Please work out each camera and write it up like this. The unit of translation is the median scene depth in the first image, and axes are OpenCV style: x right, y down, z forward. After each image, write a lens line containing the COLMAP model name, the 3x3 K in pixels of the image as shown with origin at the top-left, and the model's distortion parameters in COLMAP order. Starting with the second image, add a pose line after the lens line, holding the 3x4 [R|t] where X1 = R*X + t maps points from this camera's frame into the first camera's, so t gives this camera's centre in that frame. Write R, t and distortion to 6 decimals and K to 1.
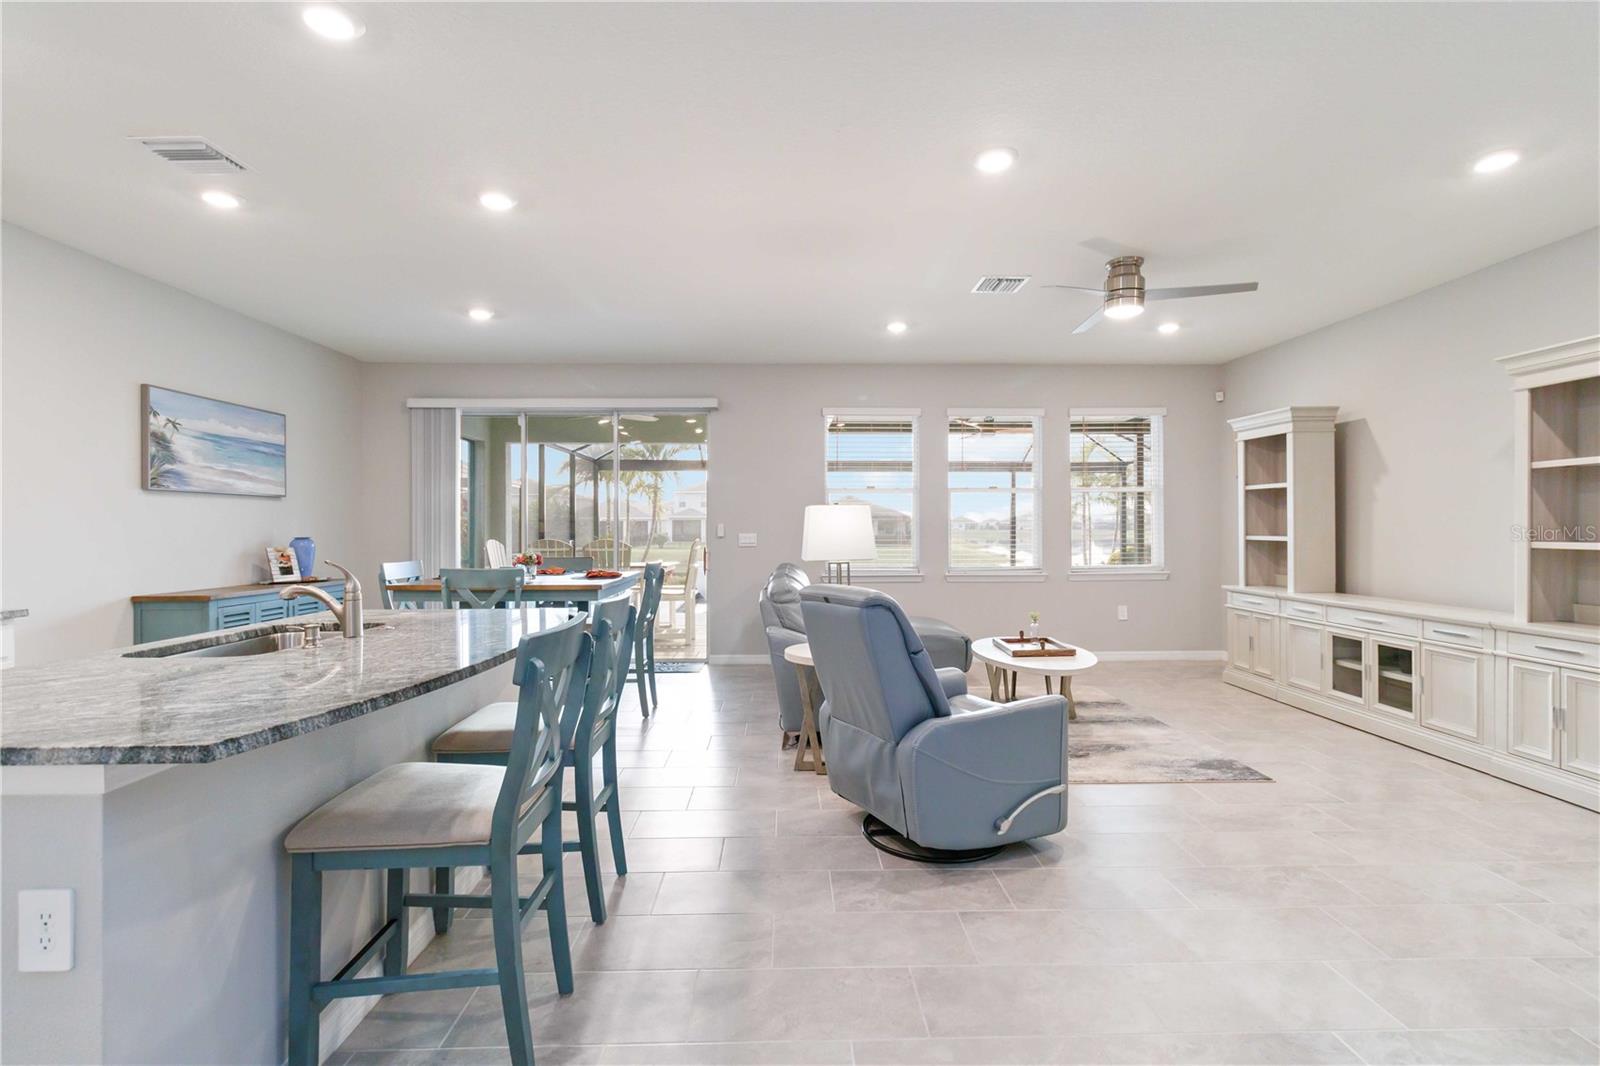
lens RADIAL K [[746.6, 0, 803.5], [0, 746.6, 526.8], [0, 0, 1]] dist [0.005540, -0.001499]
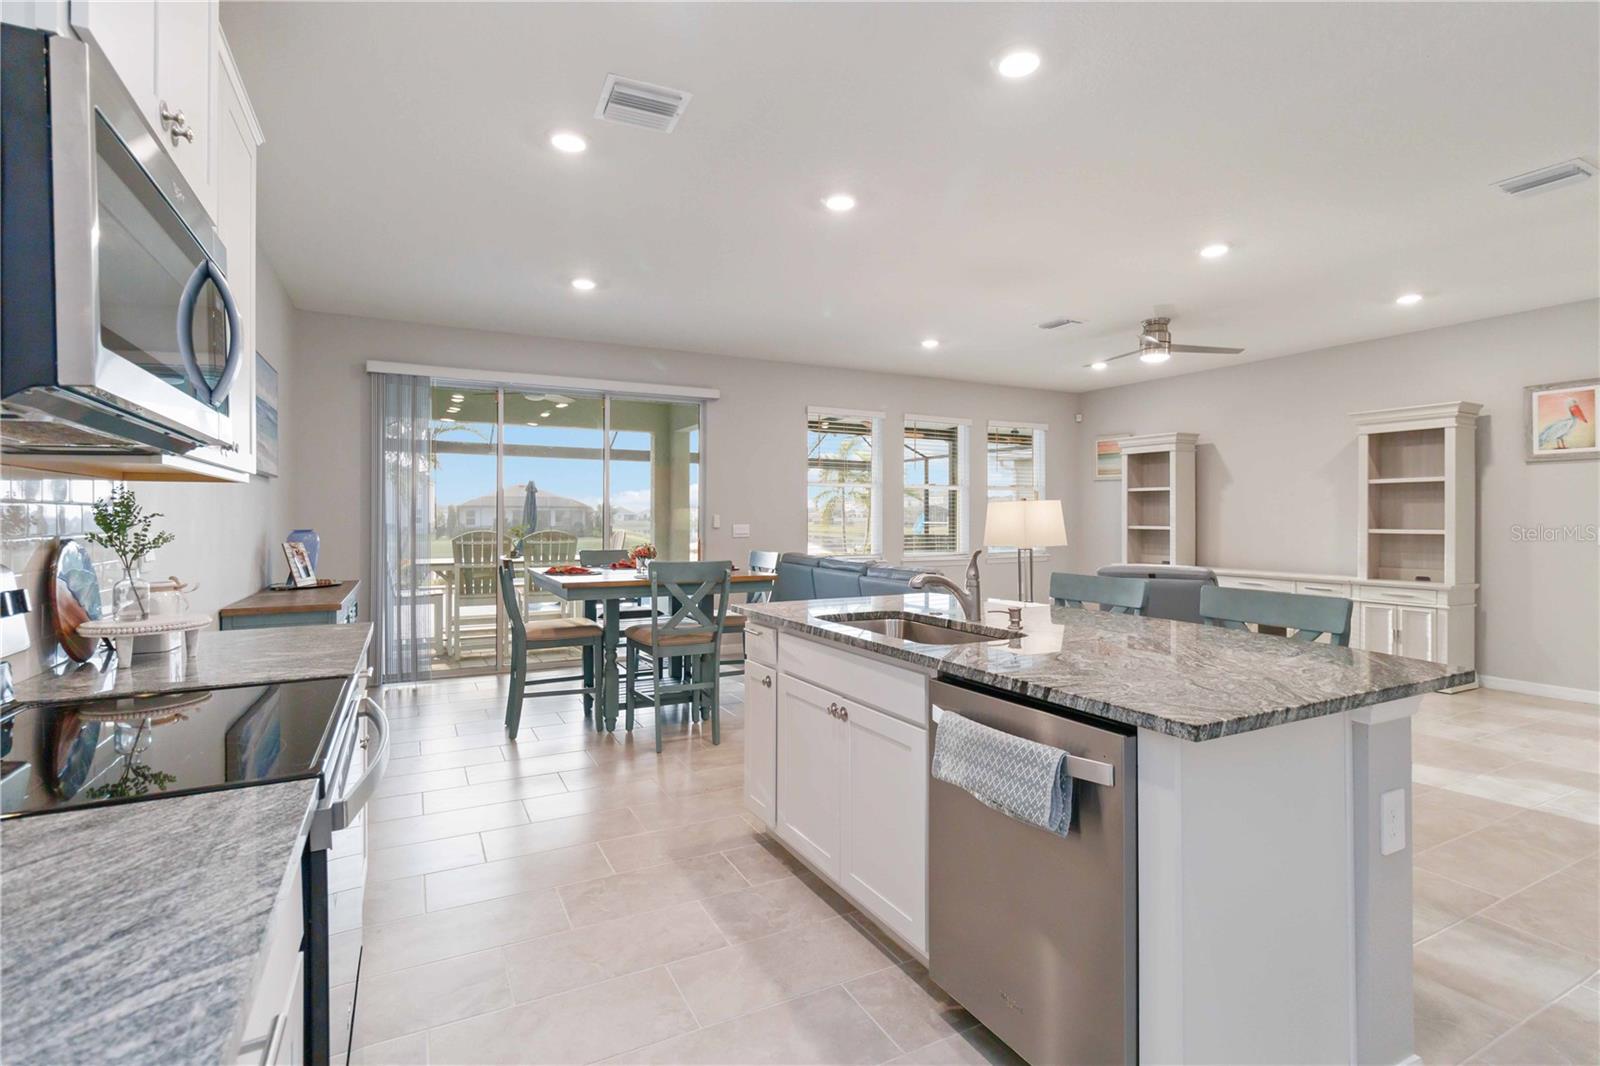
lens RADIAL K [[746.6, 0, 798.5], [0, 746.6, 523.5], [0, 0, 1]] dist [0.005540, -0.001499]
pose [[0.899768, -0.000278, 0.436368, -0.567819], [-0.003934, 0.999954, 0.008748, -0.001292], [-0.436350, -0.009588, 0.899726, 0.059183]]
